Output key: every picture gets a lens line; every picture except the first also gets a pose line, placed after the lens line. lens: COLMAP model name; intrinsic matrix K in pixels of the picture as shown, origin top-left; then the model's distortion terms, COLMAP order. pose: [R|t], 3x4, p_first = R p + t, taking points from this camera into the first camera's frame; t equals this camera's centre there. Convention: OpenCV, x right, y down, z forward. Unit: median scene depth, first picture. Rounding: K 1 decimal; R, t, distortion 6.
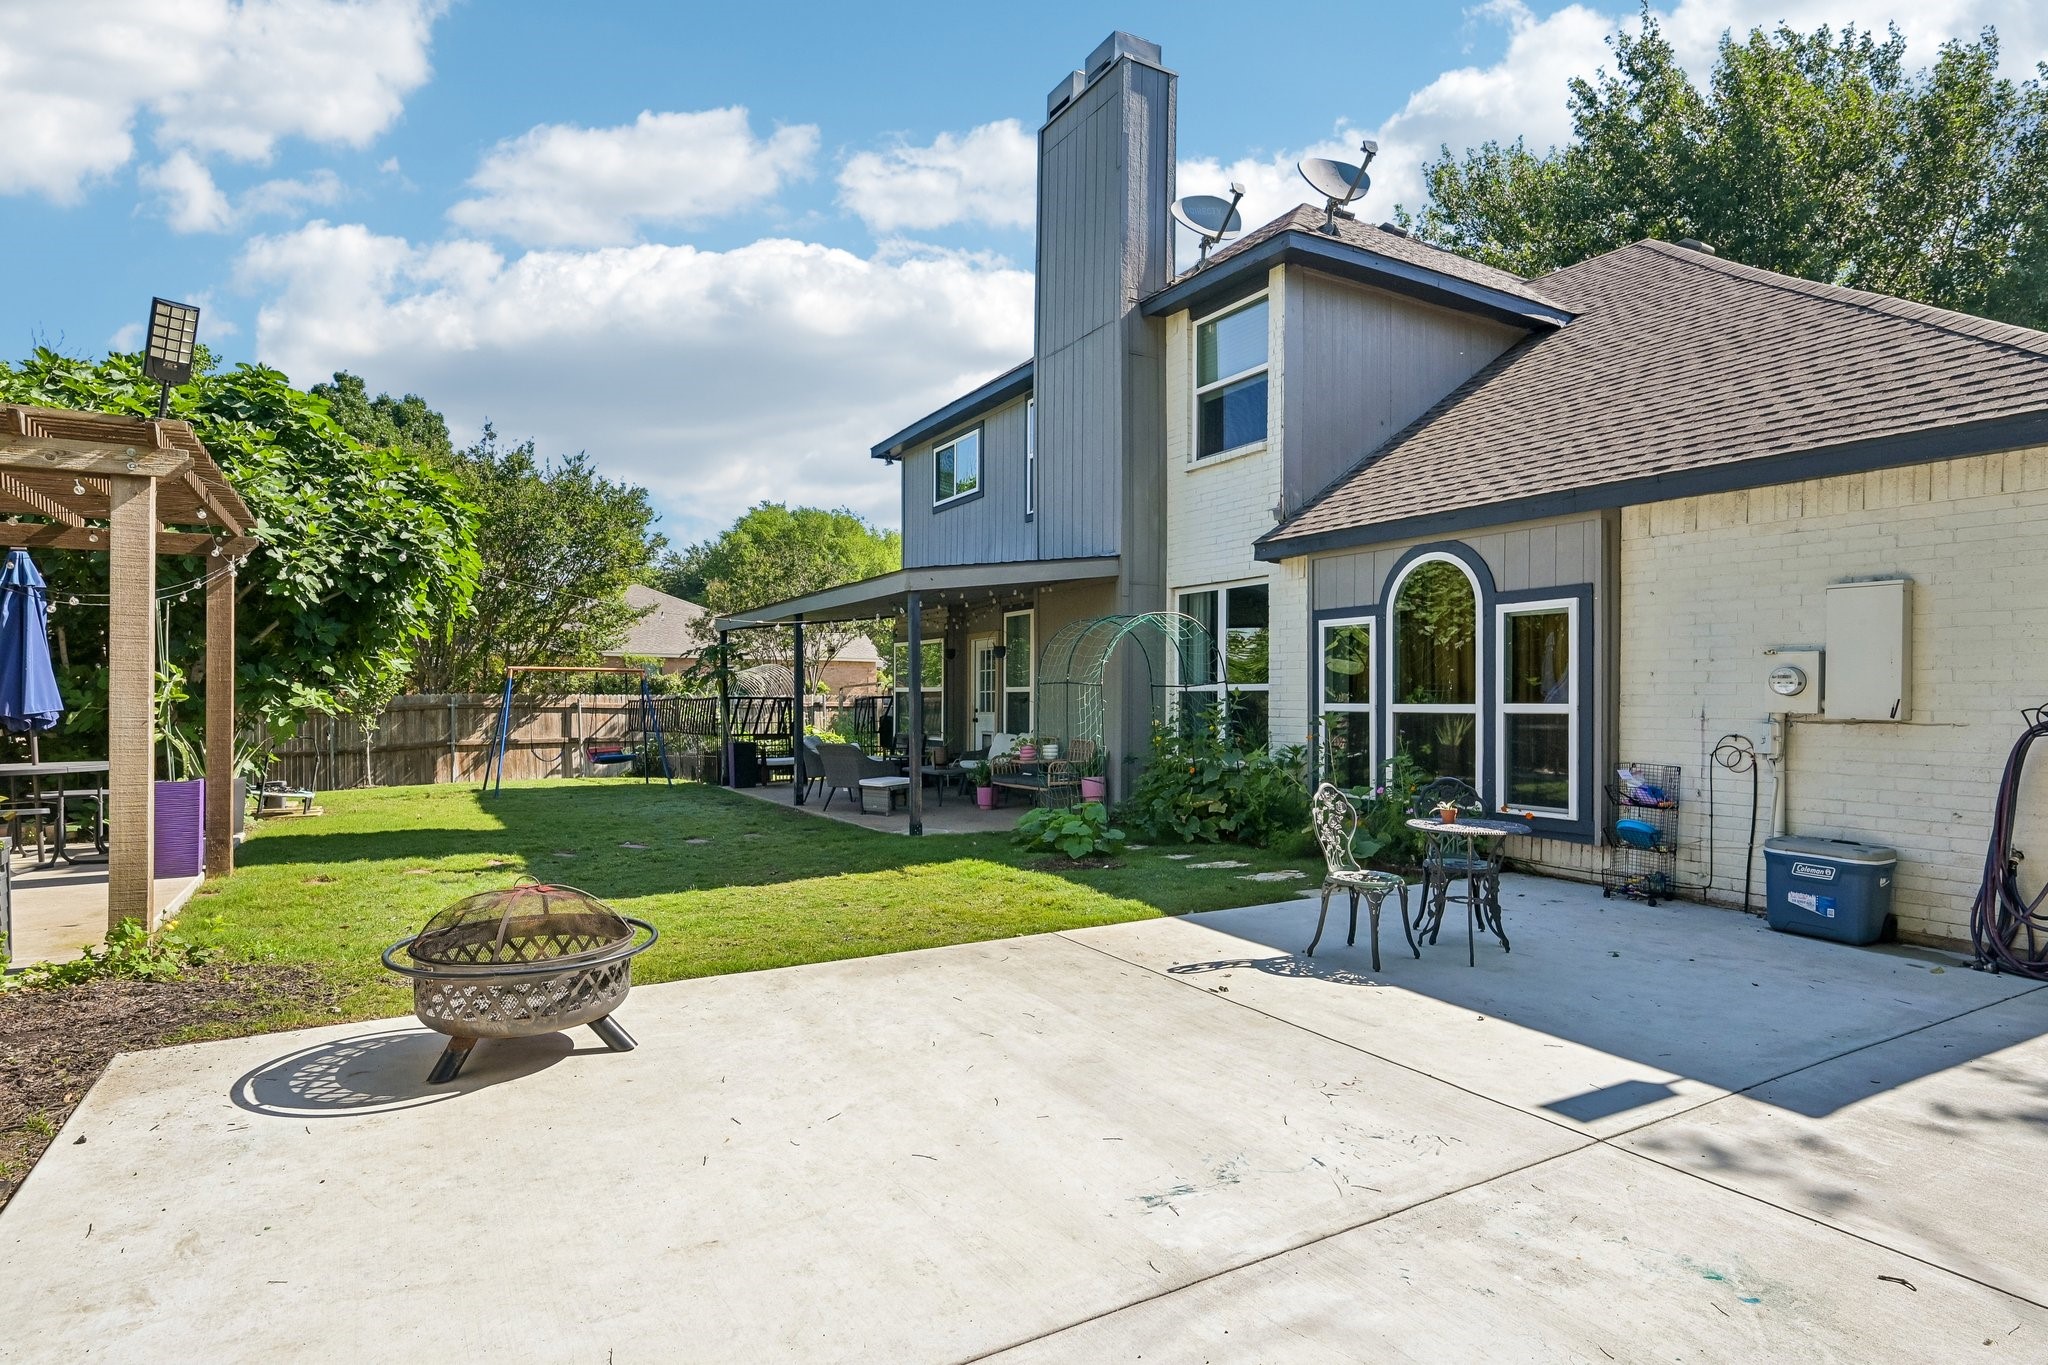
lens RADIAL K [[1105.5, 0, 1024.0], [0, 1105.5, 682.5], [0, 0, 1]] dist [-0.002005, -0.000390]
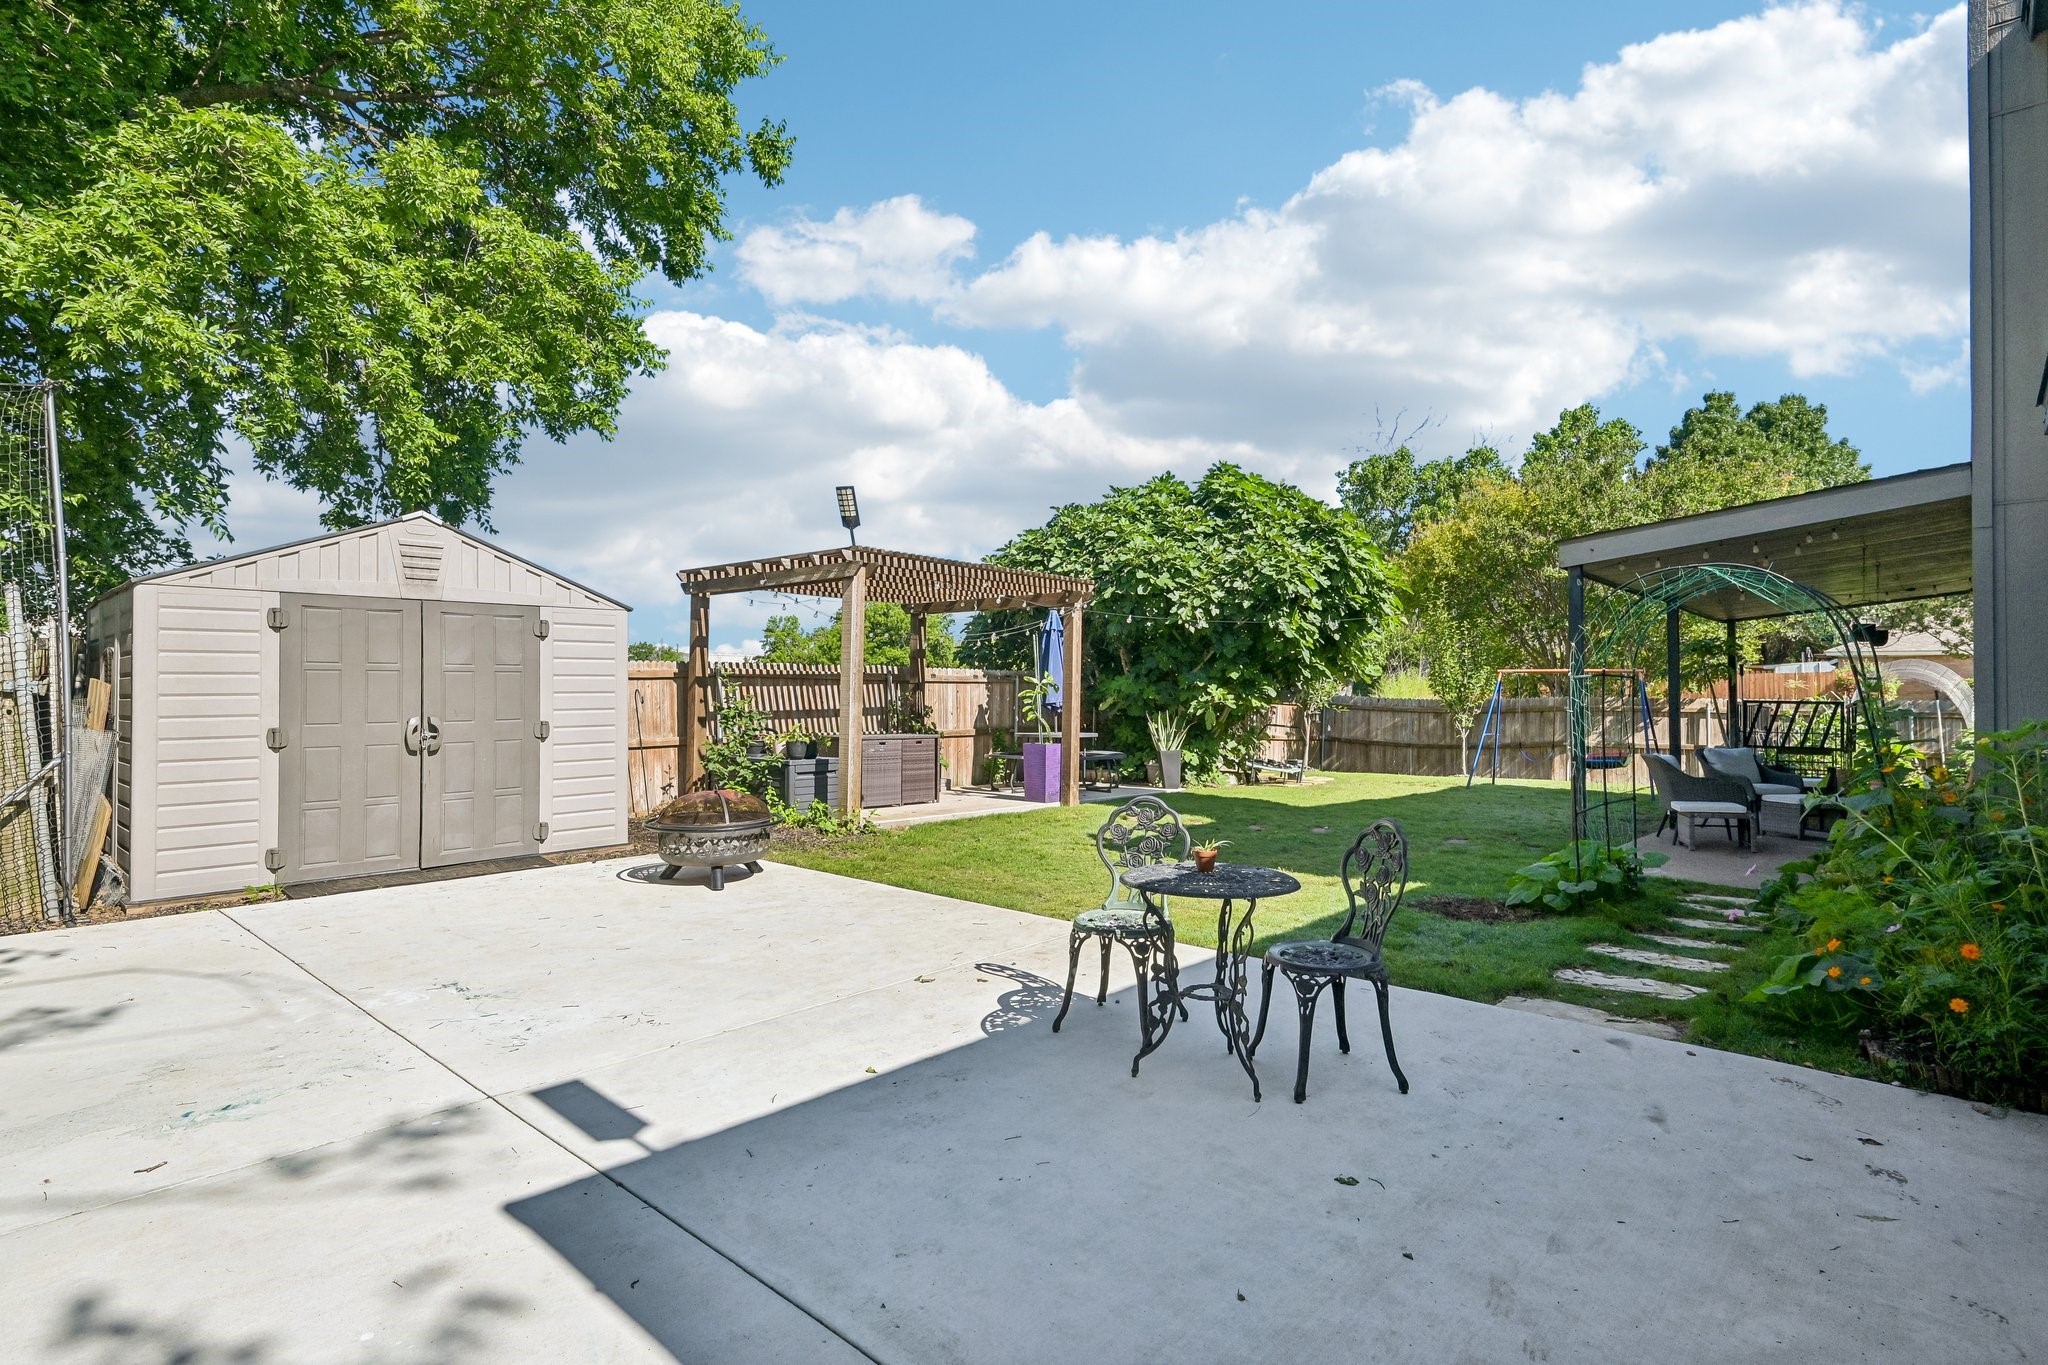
lens RADIAL K [[1037.6, 0, 1024.0], [0, 1037.6, 682.5], [0, 0, 1]] dist [-0.003355, -0.000819]
pose [[0.285996, -0.009090, -0.958188, 1.032616], [0.000825, 0.999957, -0.009240, 0.017585], [0.958230, 0.001852, 0.285991, 0.767408]]
